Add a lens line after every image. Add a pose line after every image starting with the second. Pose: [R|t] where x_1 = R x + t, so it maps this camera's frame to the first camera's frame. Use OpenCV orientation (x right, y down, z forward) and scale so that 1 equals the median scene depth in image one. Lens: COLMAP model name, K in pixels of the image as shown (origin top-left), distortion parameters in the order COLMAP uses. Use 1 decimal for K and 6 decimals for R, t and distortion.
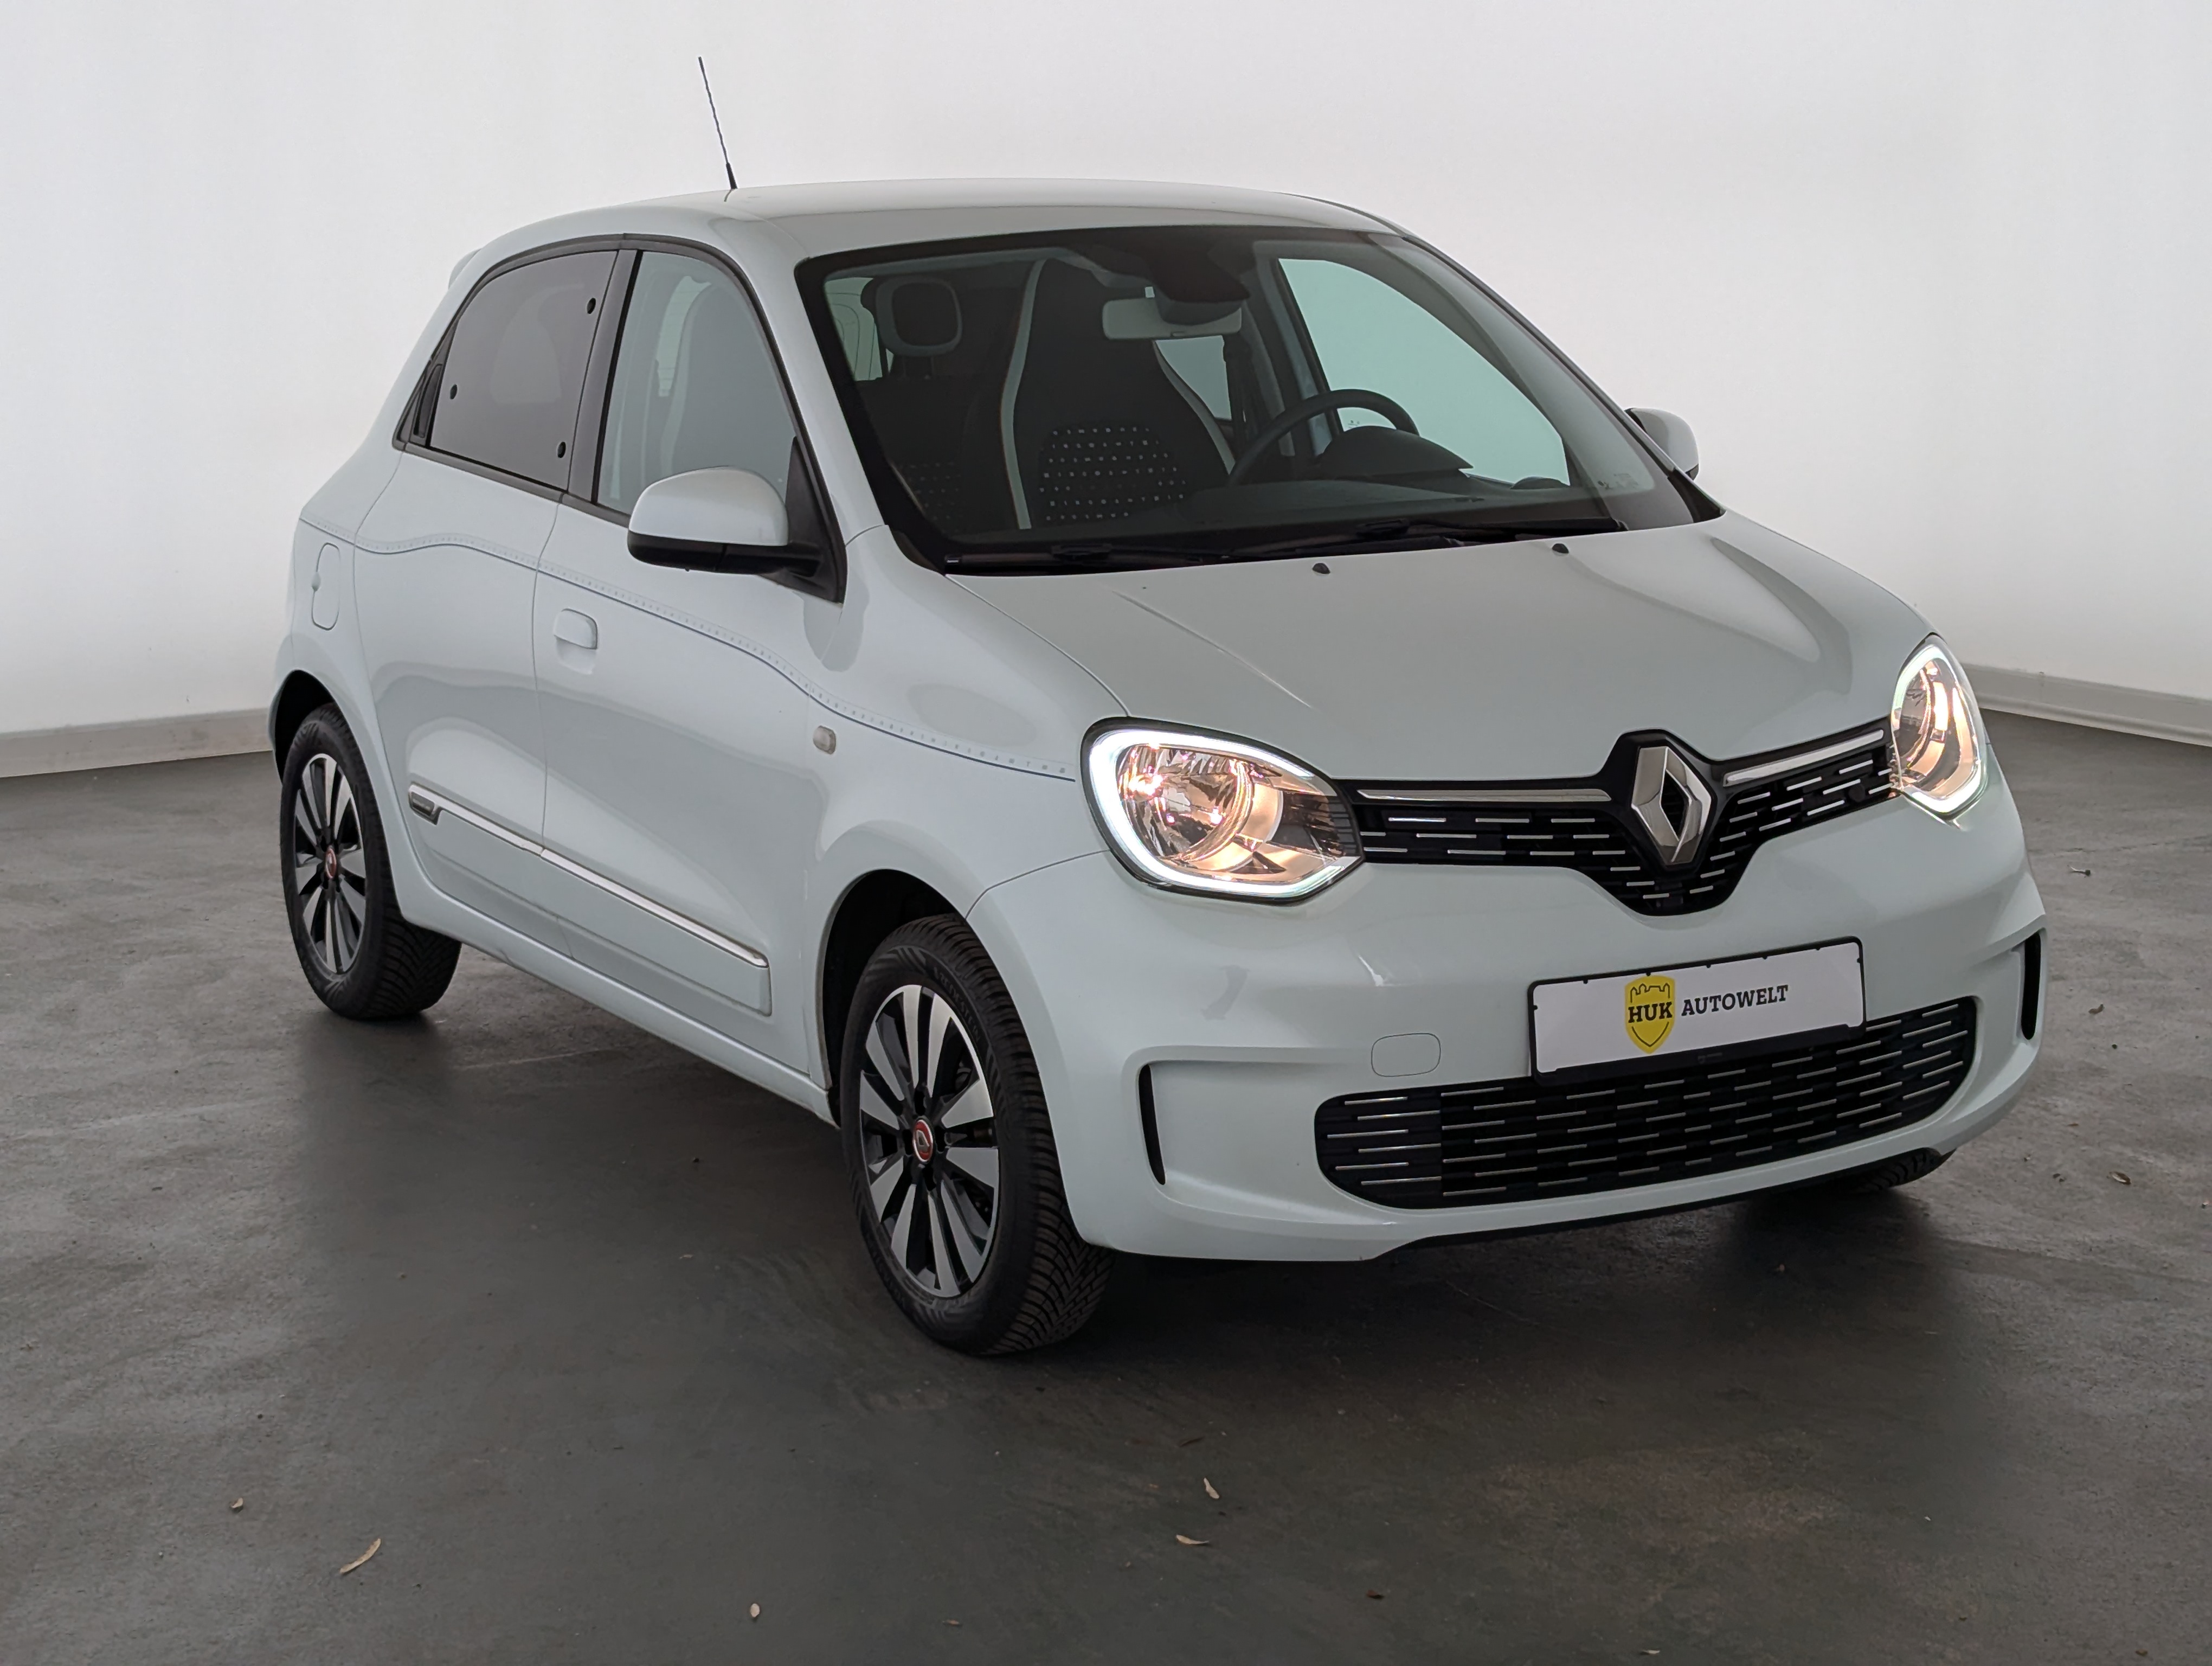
lens RADIAL K [[3833.9, 0, 1104.3], [0, 3833.9, 825.8], [0, 0, 1]] dist [0.137994, 0.000000]
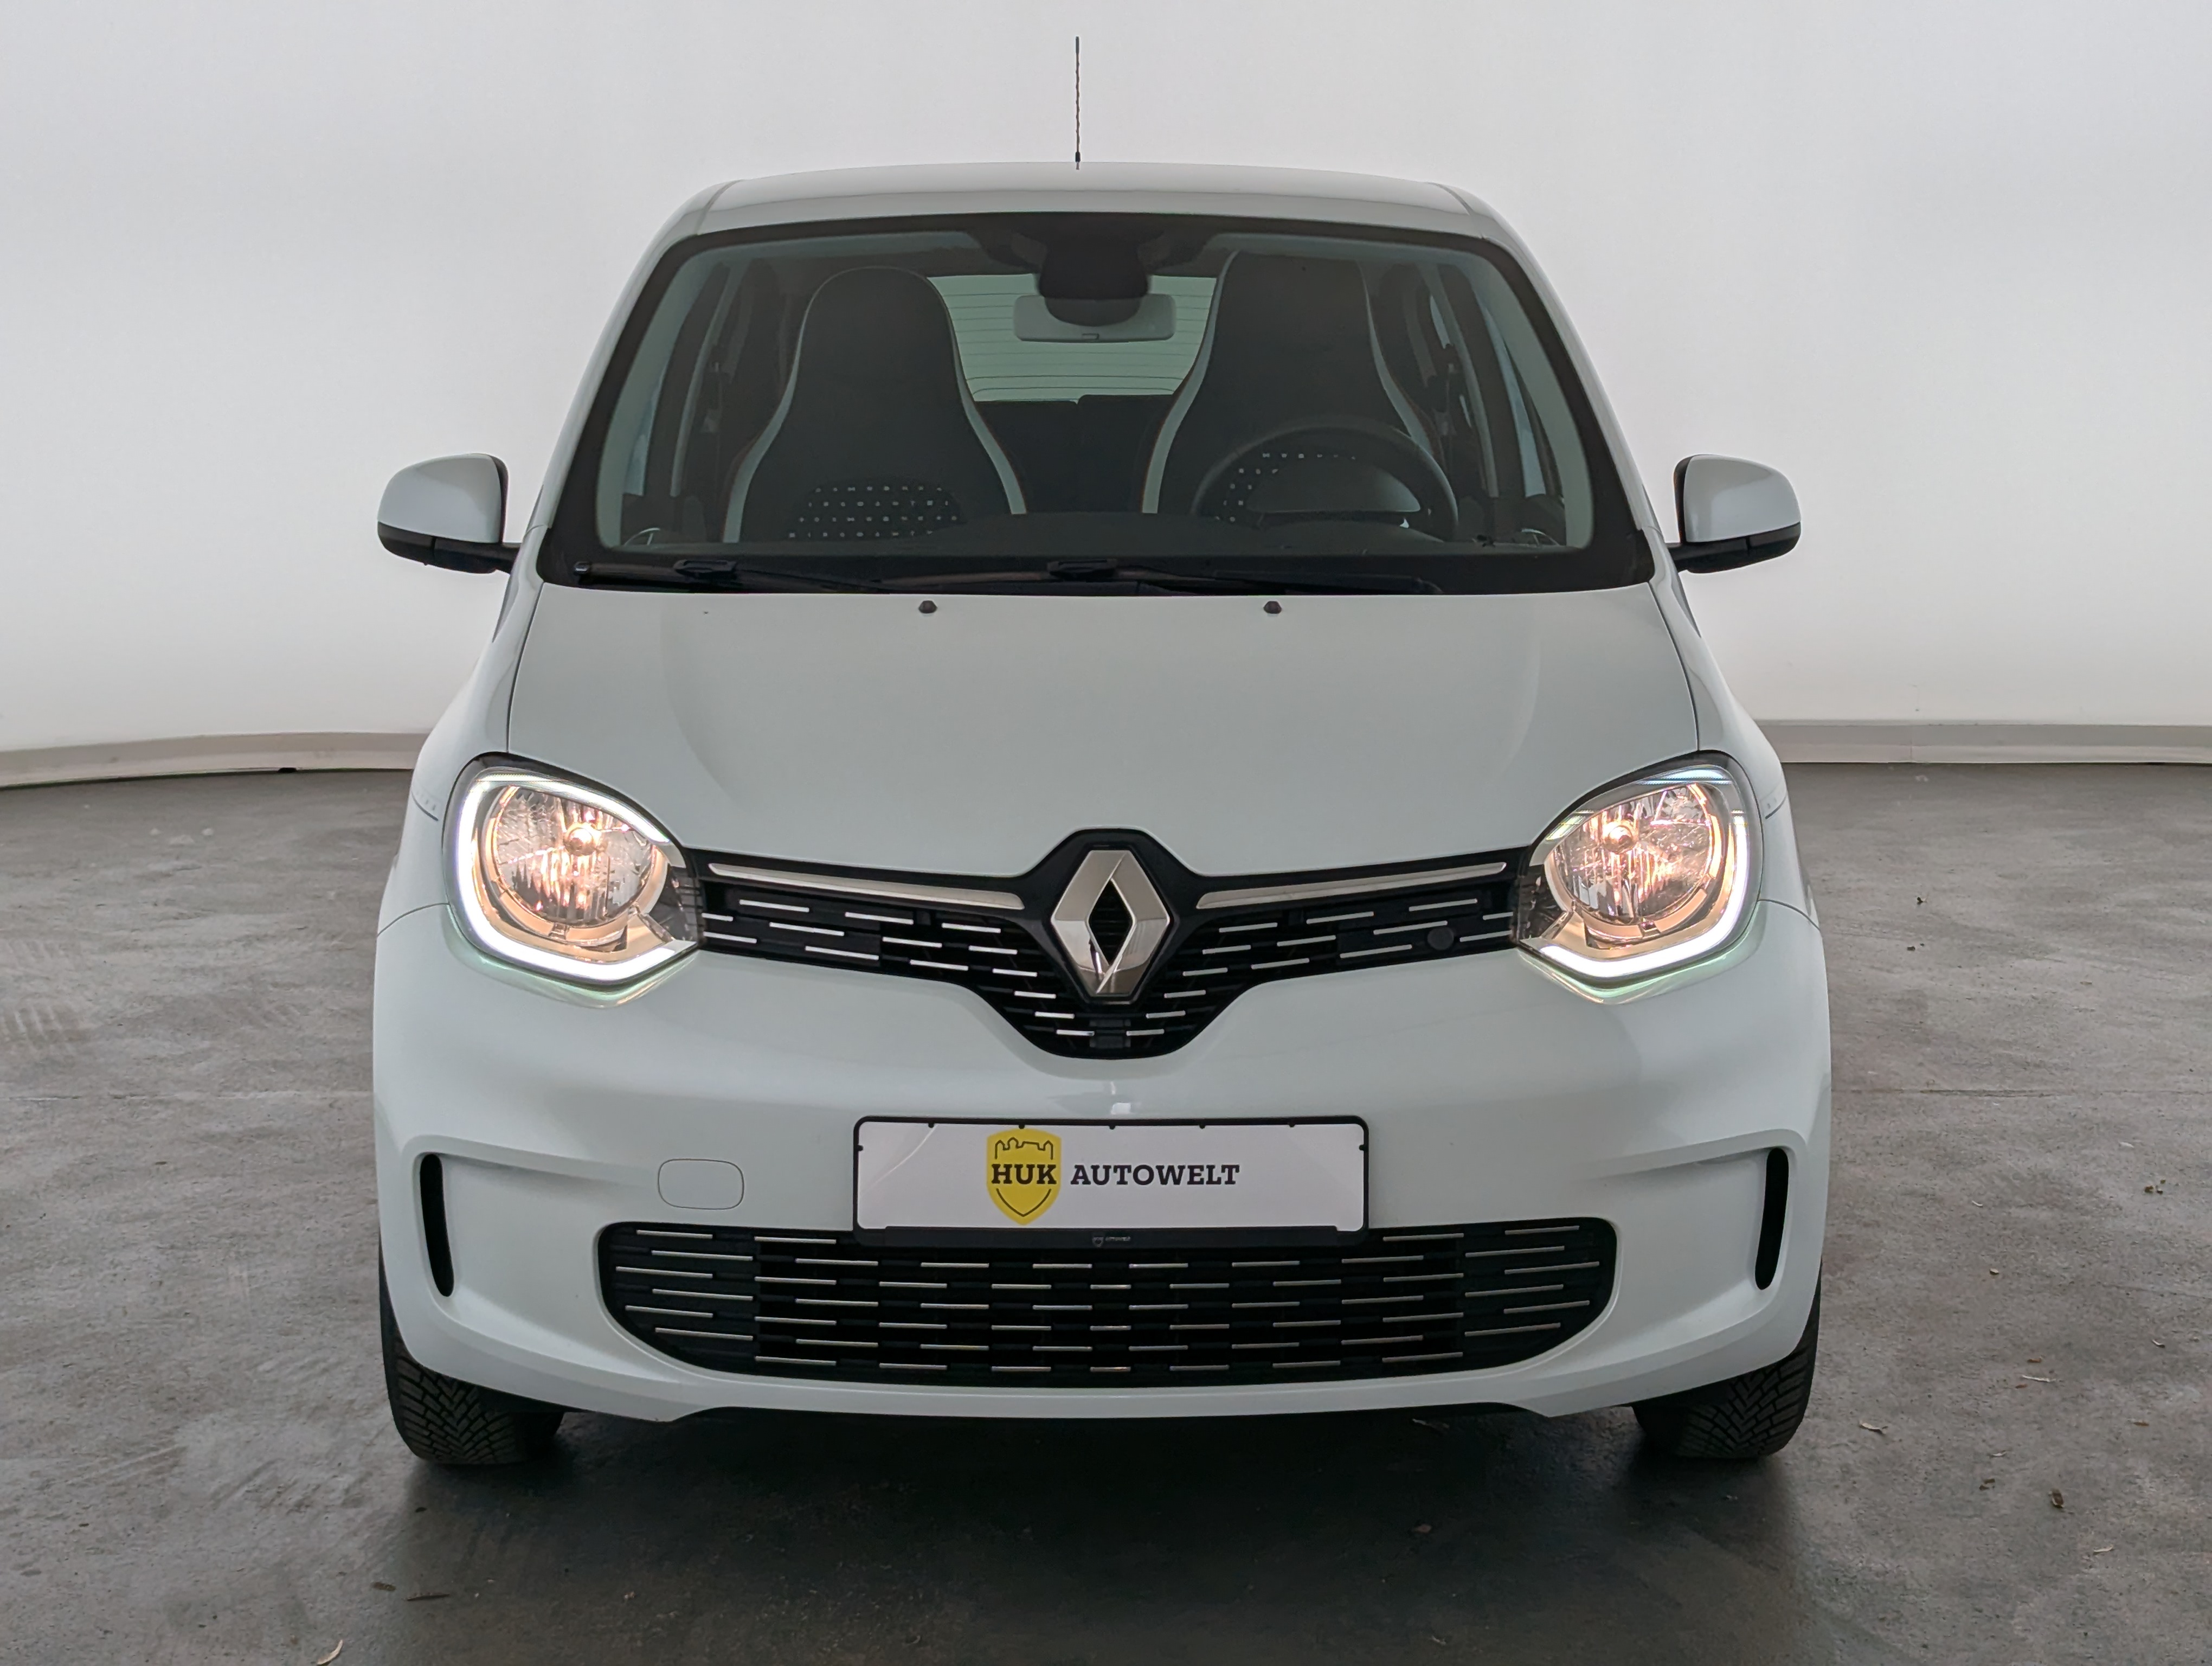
lens RADIAL K [[3833.9, 0, 1125.8], [0, 3833.9, 818.2], [0, 0, 1]] dist [0.137994, 0.000000]
pose [[0.885825, 0.094558, -0.454283, 0.519492], [-0.100054, 0.994910, 0.011988, -0.037779], [0.453105, 0.034833, 0.890777, 0.287185]]
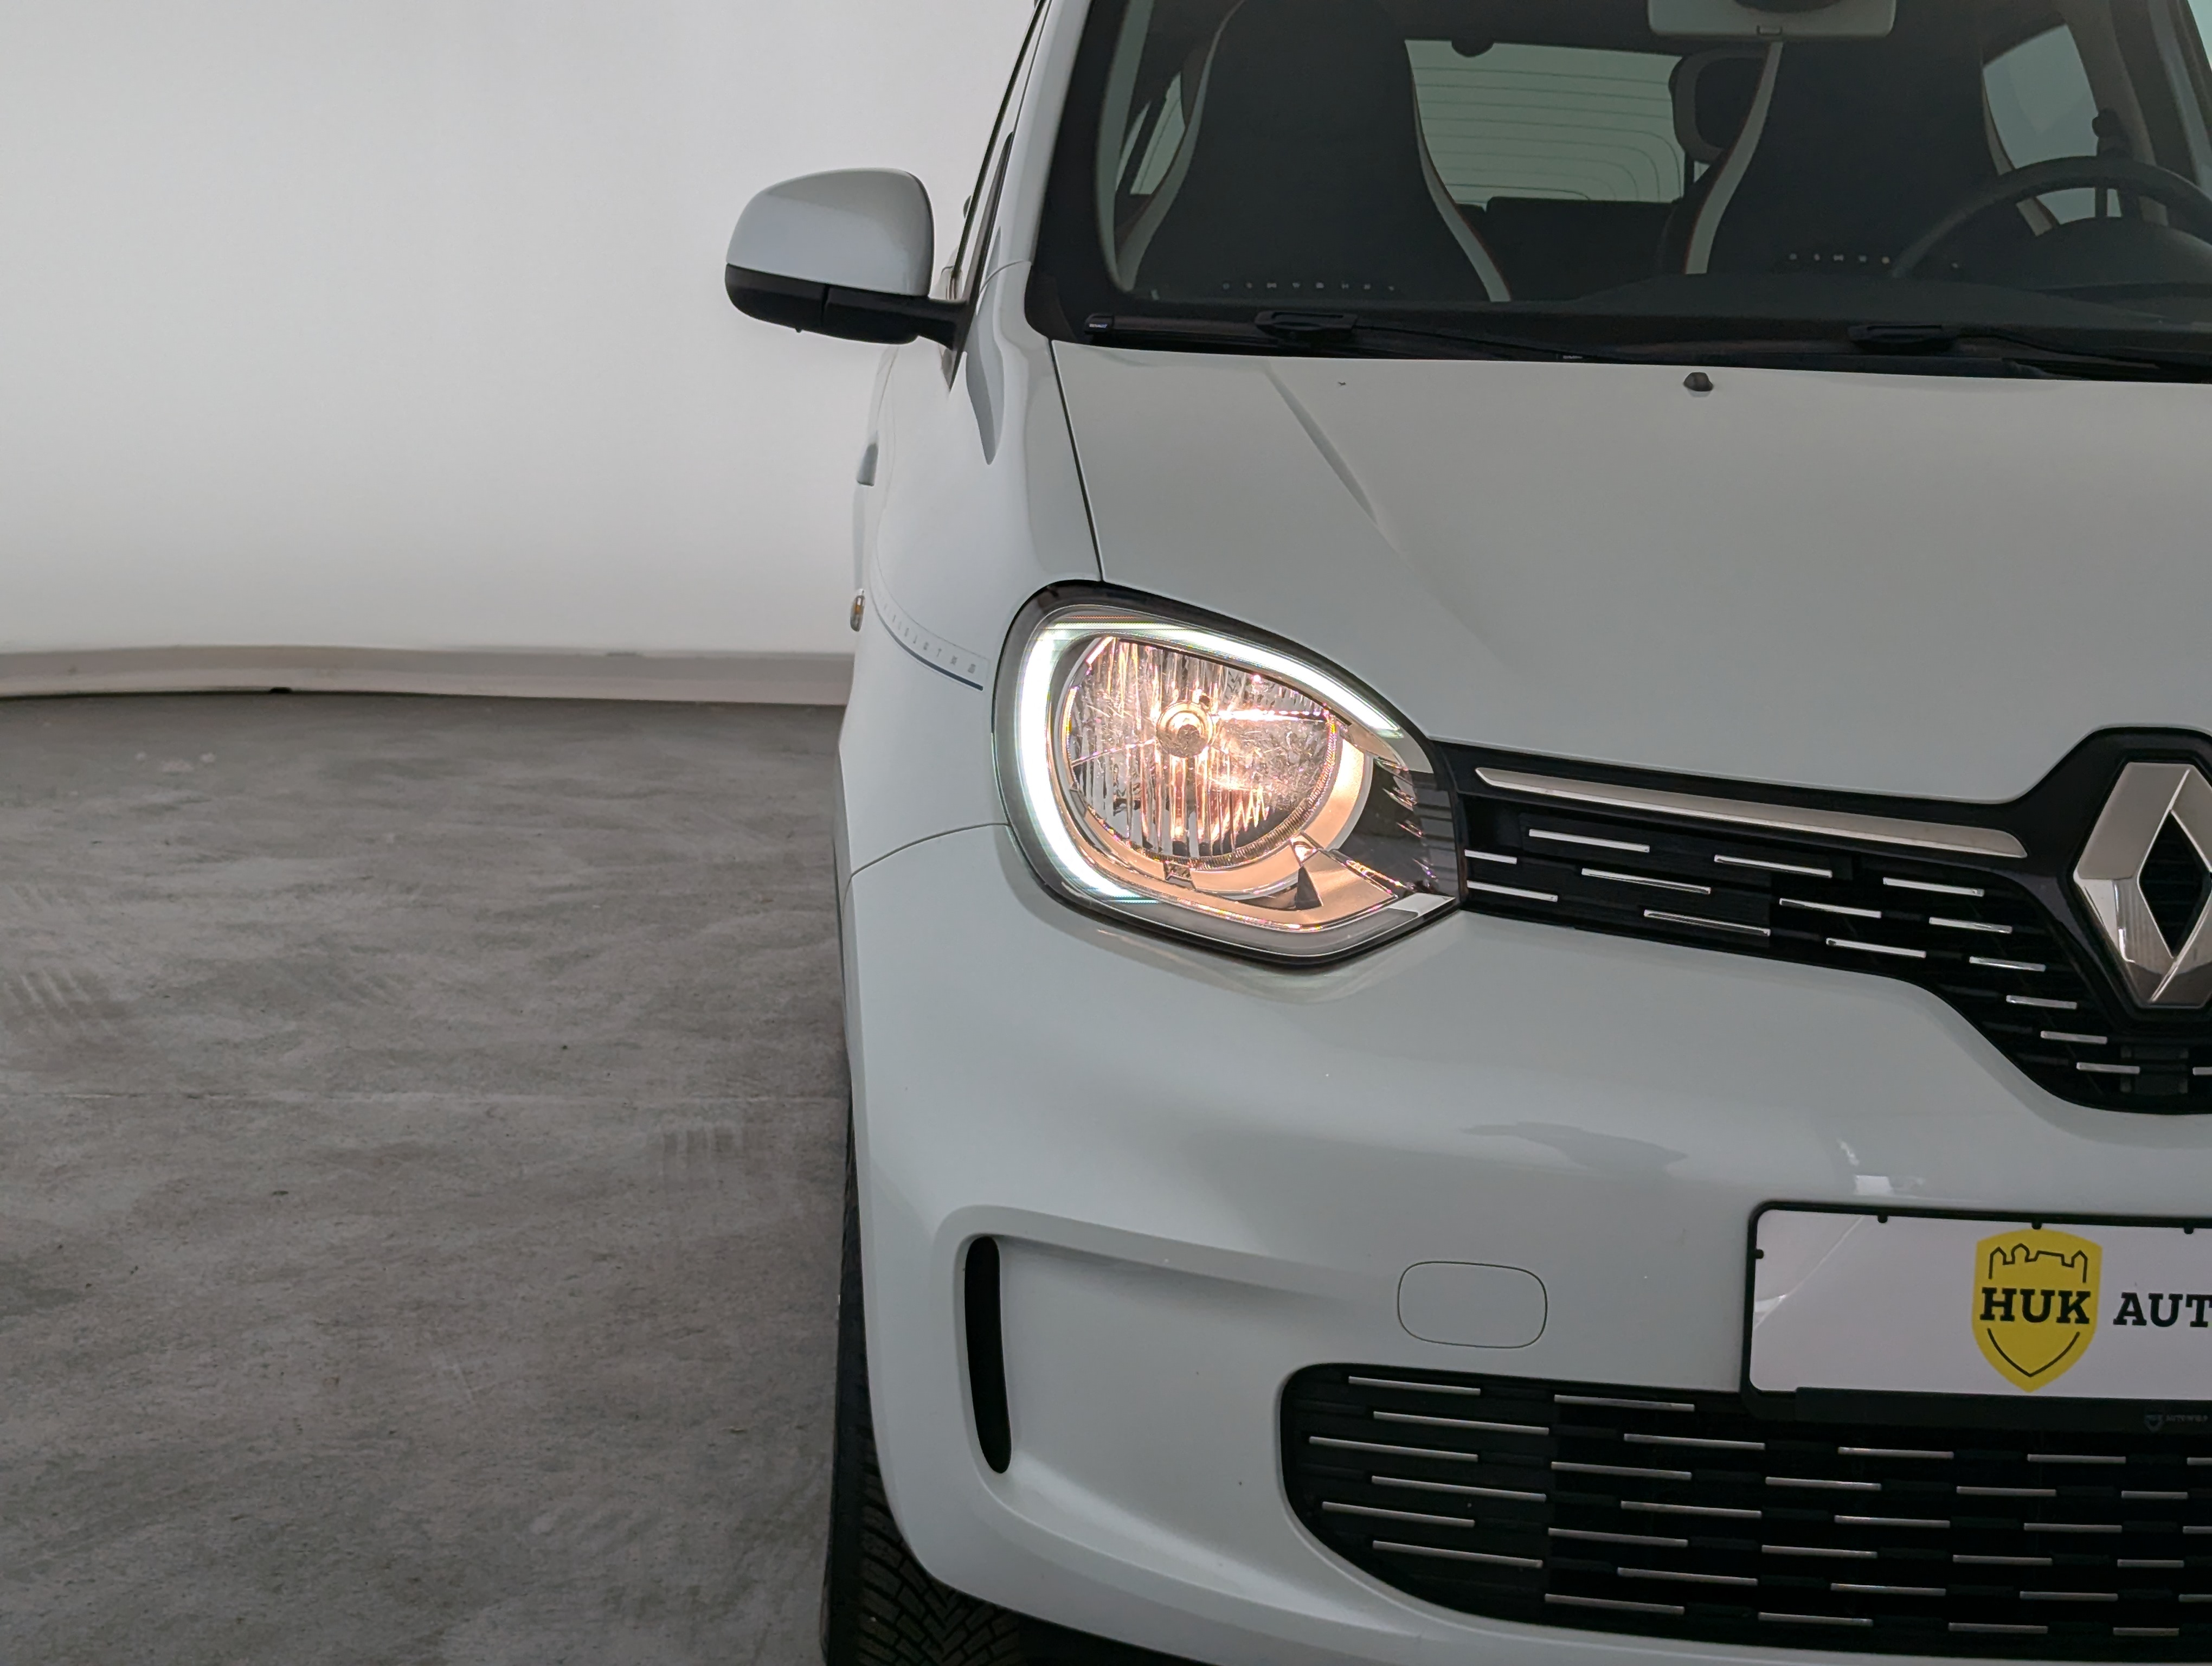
lens RADIAL K [[3833.9, 0, 1213.1], [0, 3833.9, 831.0], [0, 0, 1]] dist [0.137994, 0.000000]
pose [[0.911963, 0.122474, -0.391567, 0.229114], [-0.128710, 0.991628, 0.010393, -0.001851], [0.389561, 0.040921, 0.920091, 0.514588]]
